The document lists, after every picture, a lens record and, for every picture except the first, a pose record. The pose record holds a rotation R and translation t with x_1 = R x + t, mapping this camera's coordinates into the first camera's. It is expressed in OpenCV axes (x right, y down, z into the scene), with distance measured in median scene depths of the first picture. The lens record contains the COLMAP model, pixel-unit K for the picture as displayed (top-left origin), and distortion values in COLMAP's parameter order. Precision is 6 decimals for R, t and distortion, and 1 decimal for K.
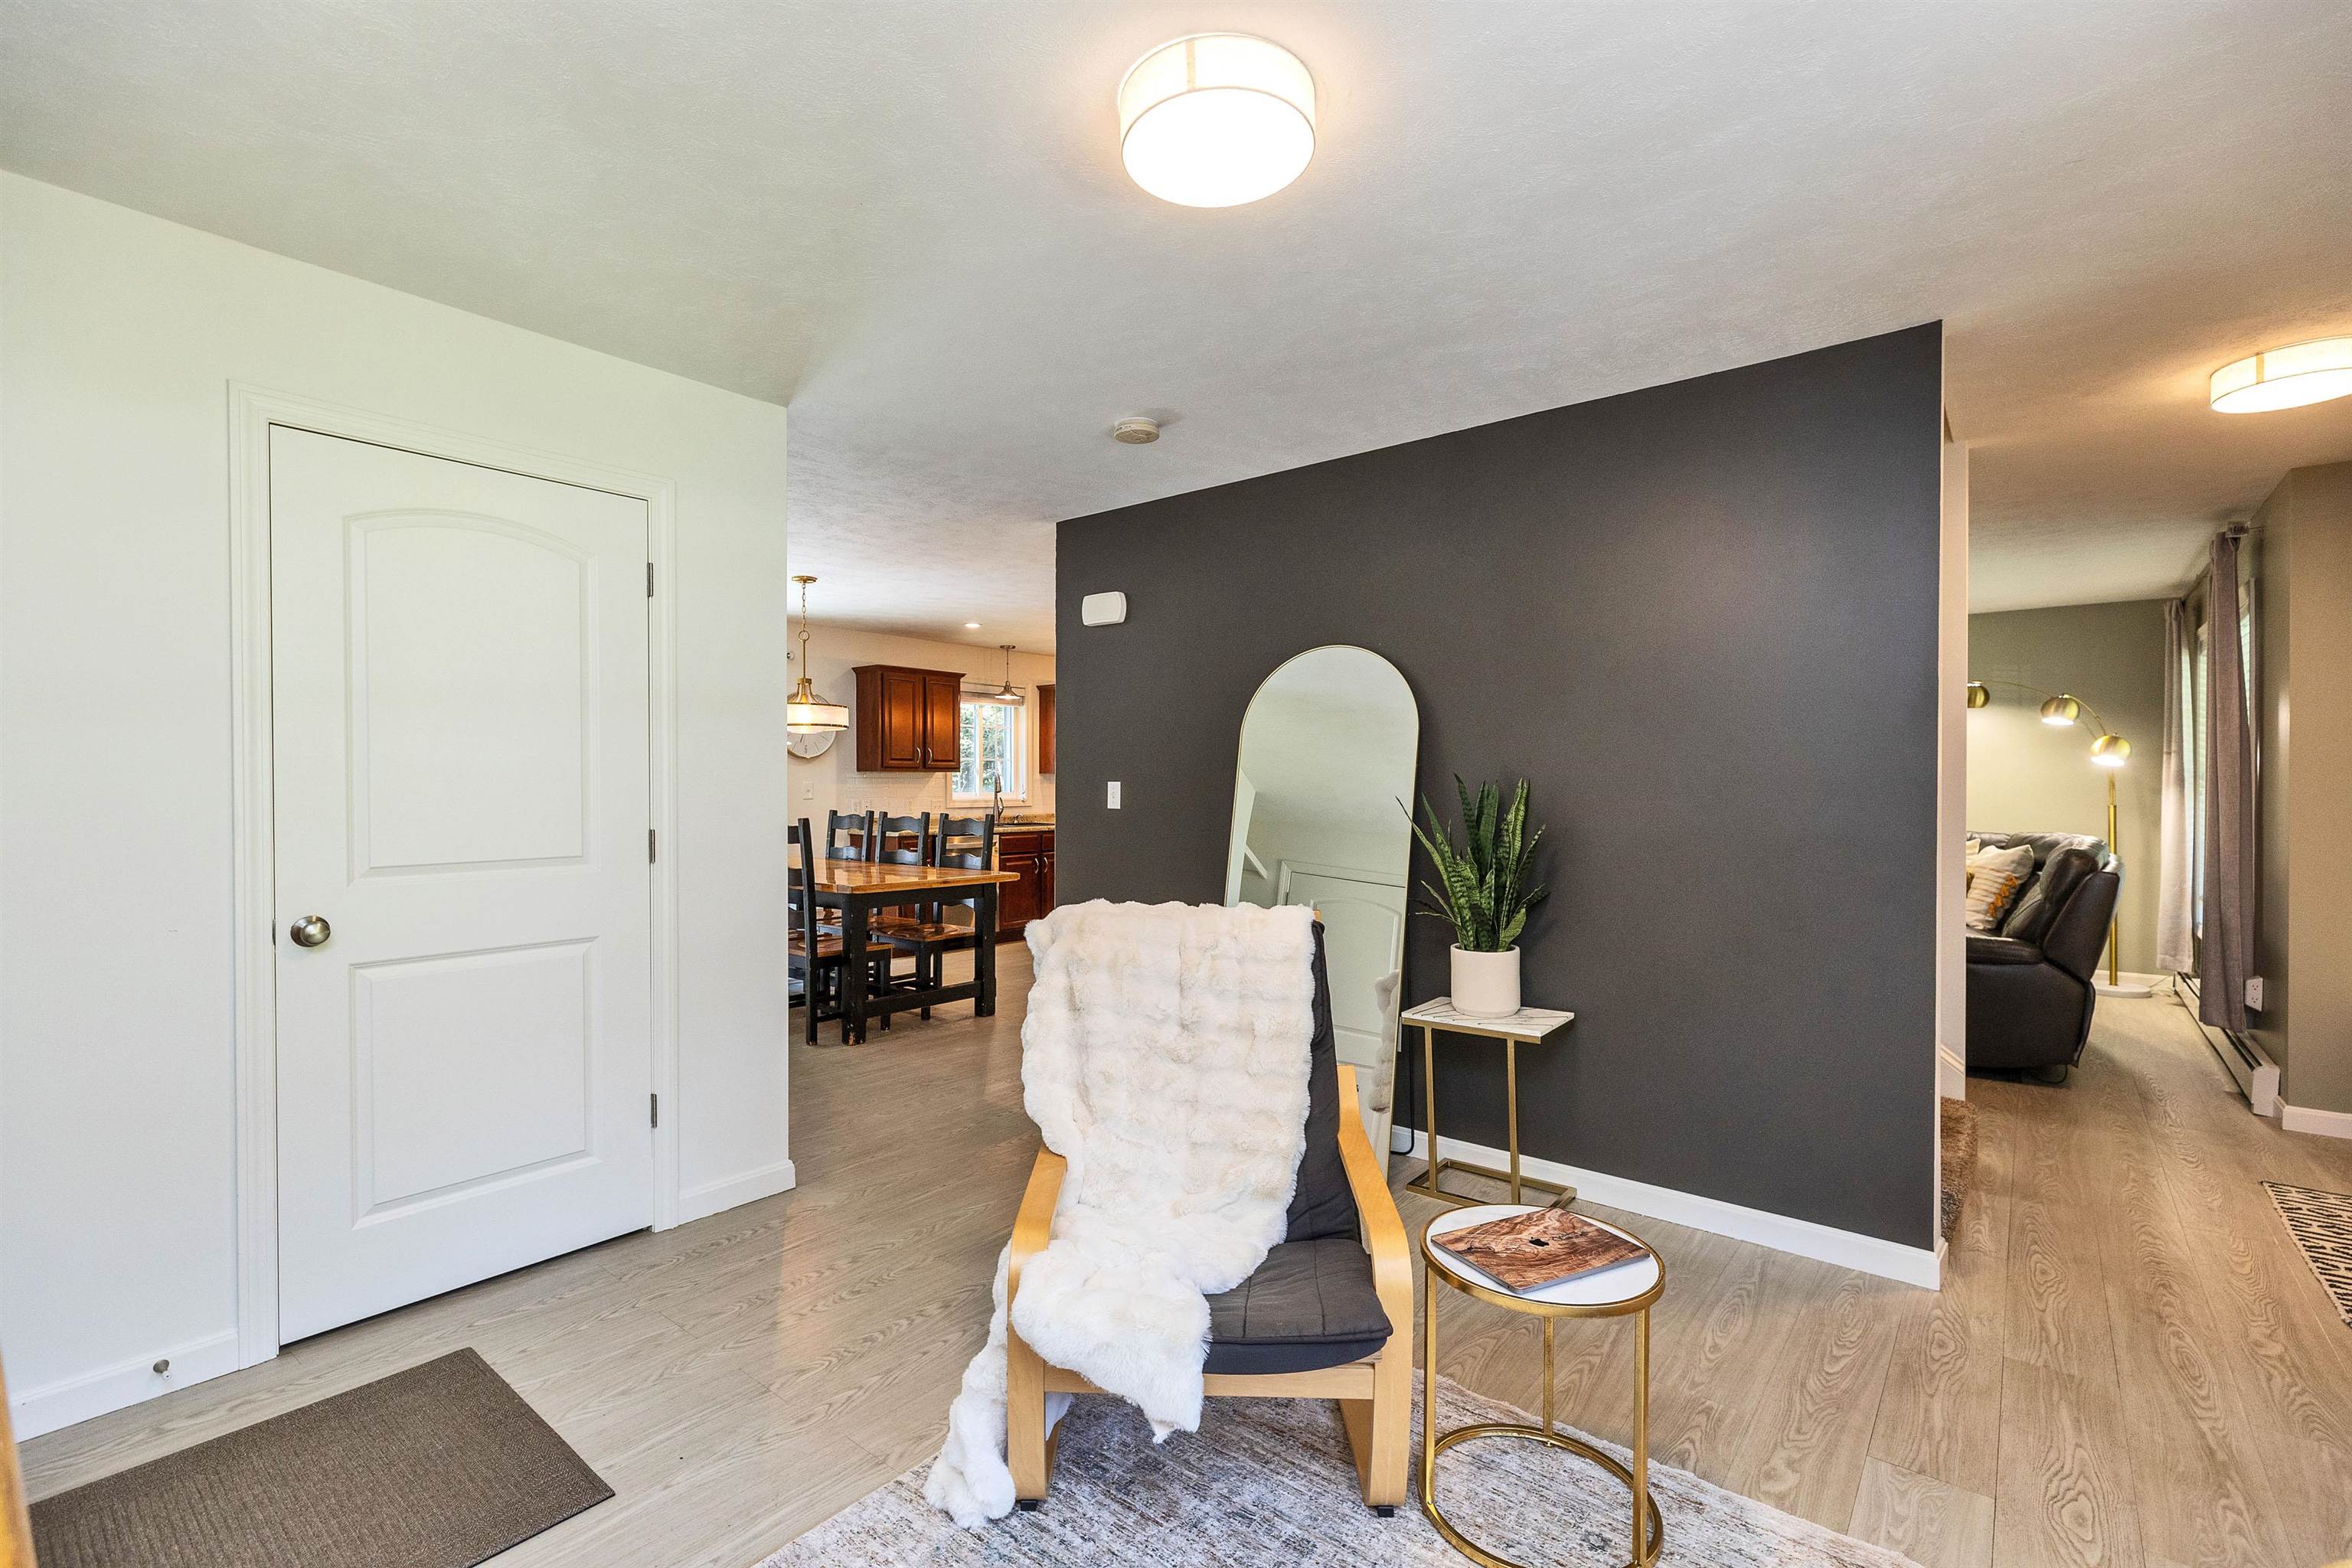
lens RADIAL K [[1052.3, 0, 1171.1], [0, 1052.3, 795.0], [0, 0, 1]] dist [0.001088, -0.000005]
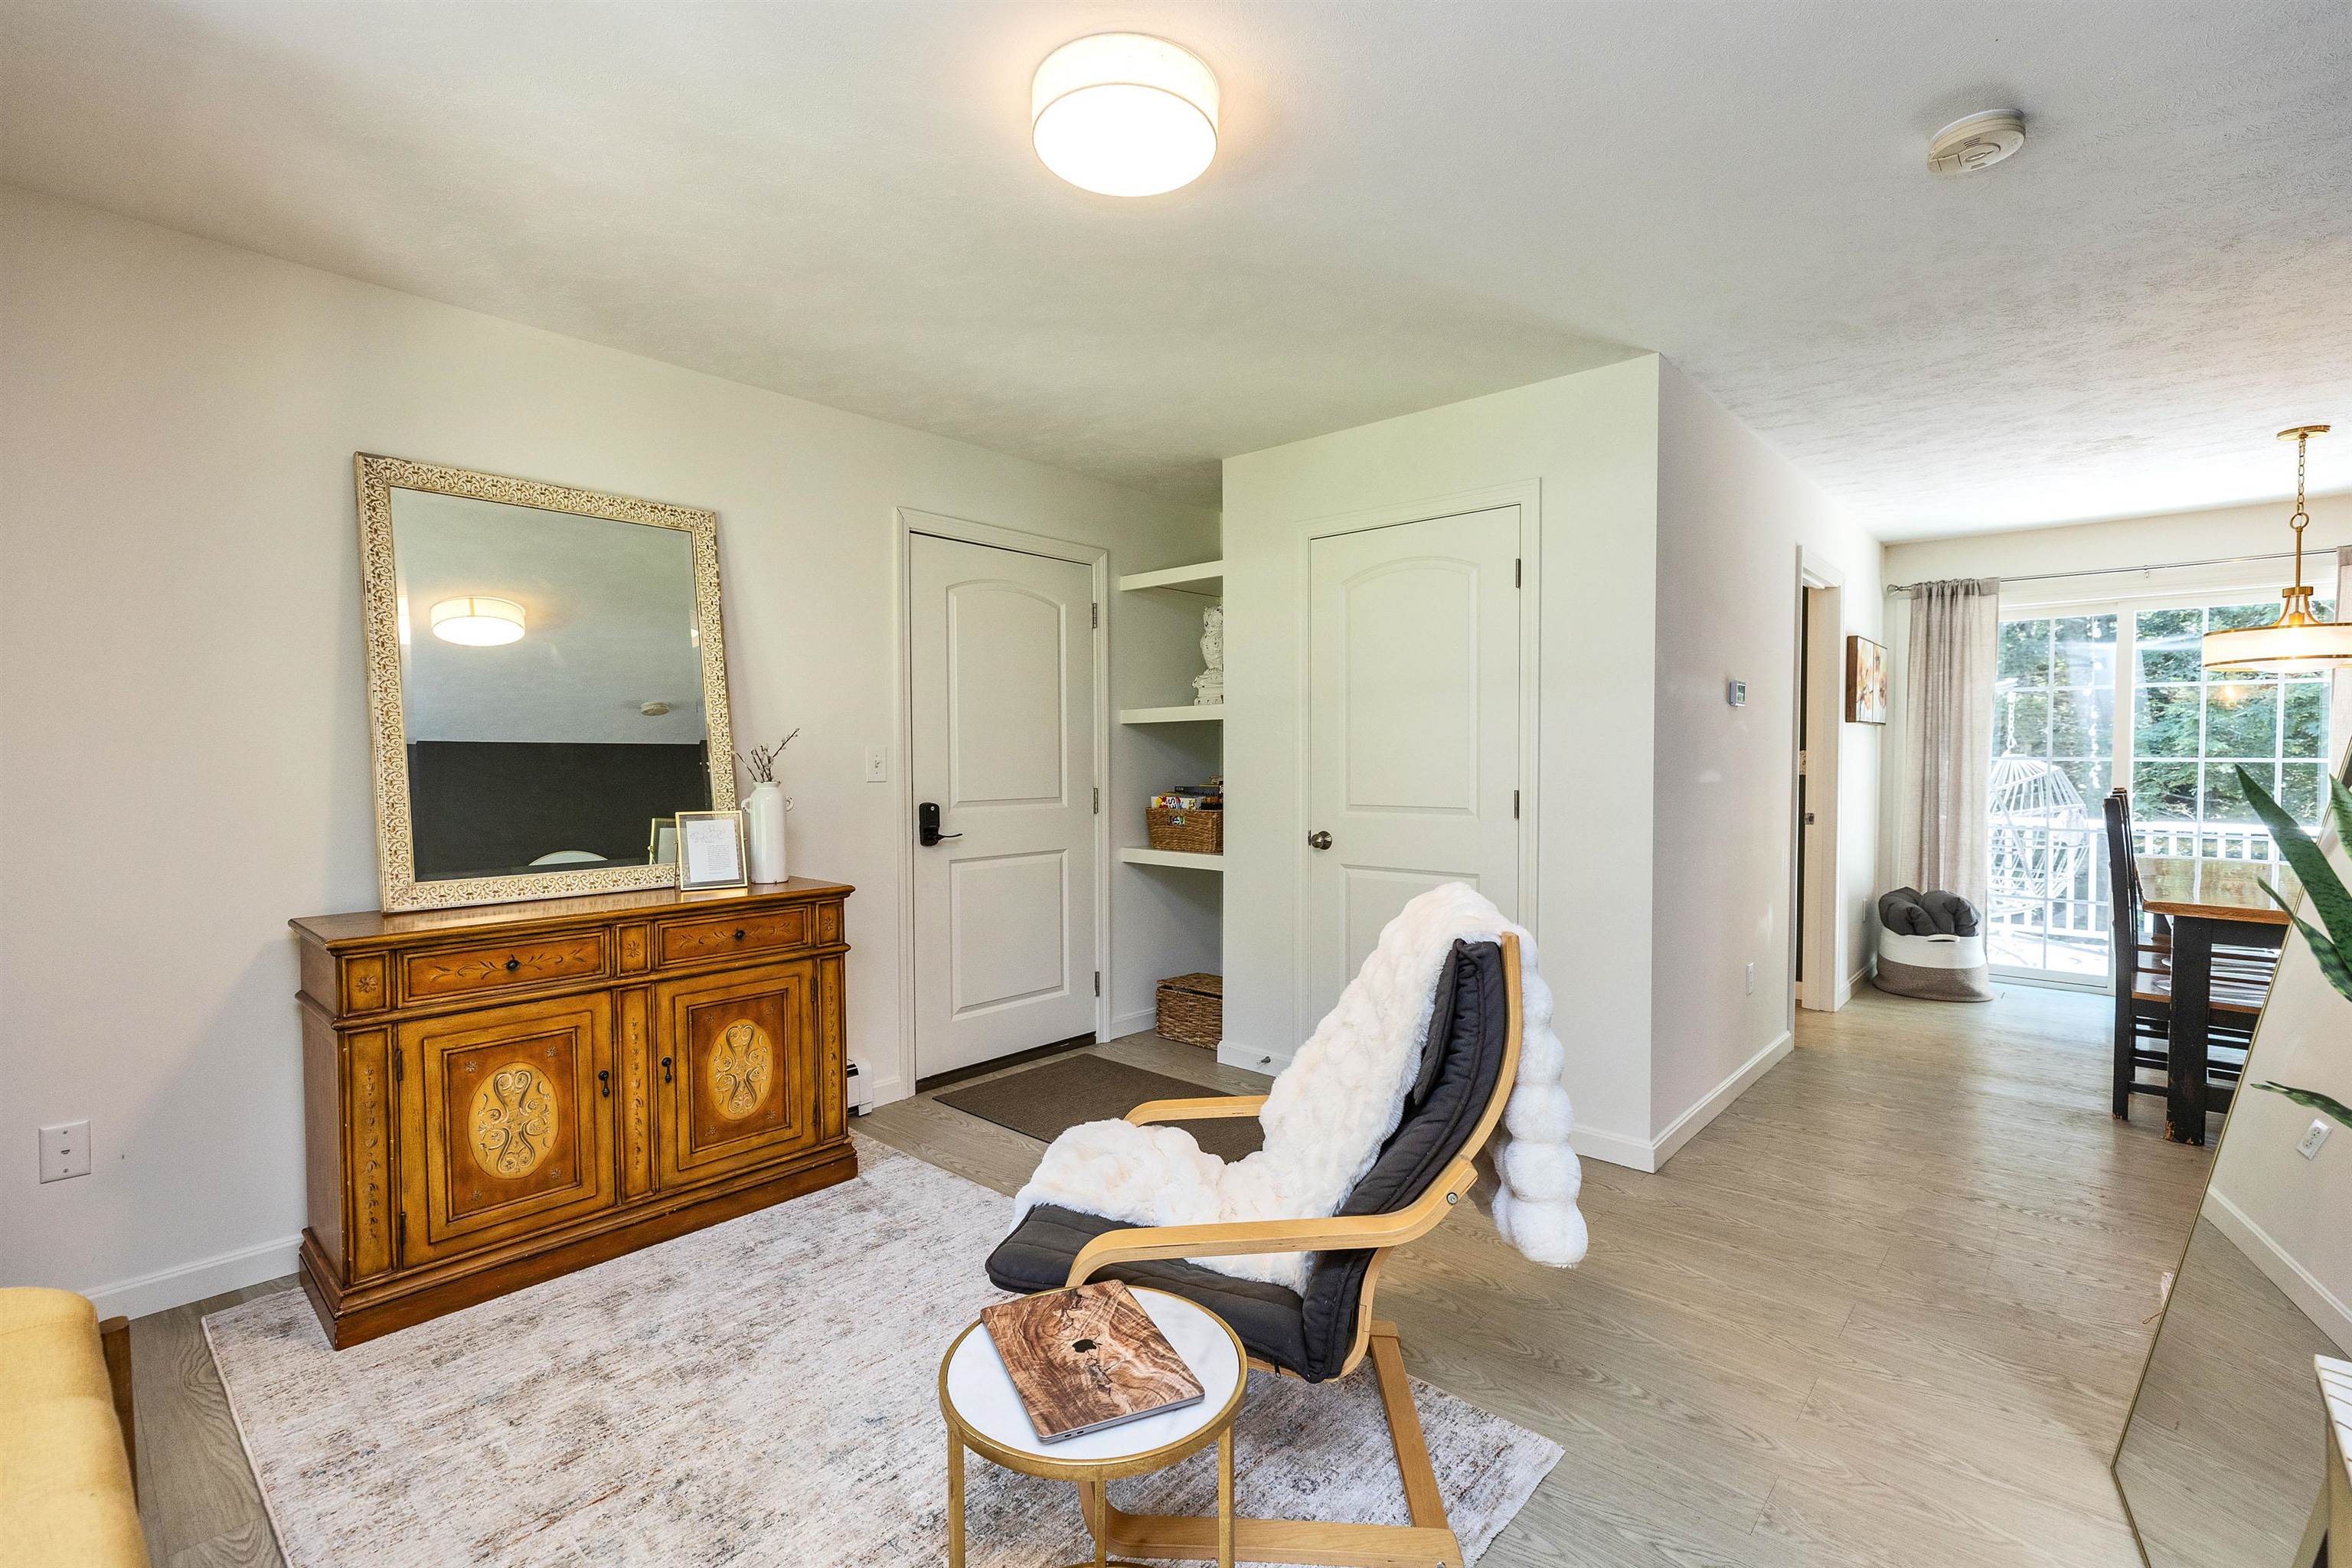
lens RADIAL K [[1052.3, 0, 1171.1], [0, 1052.3, 795.0], [0, 0, 1]] dist [0.001088, -0.000005]
pose [[-0.053362, 0.039260, -0.997803, 0.754344], [-0.007341, 0.999184, 0.039707, -0.007482], [0.998548, 0.009444, -0.053031, 0.753333]]
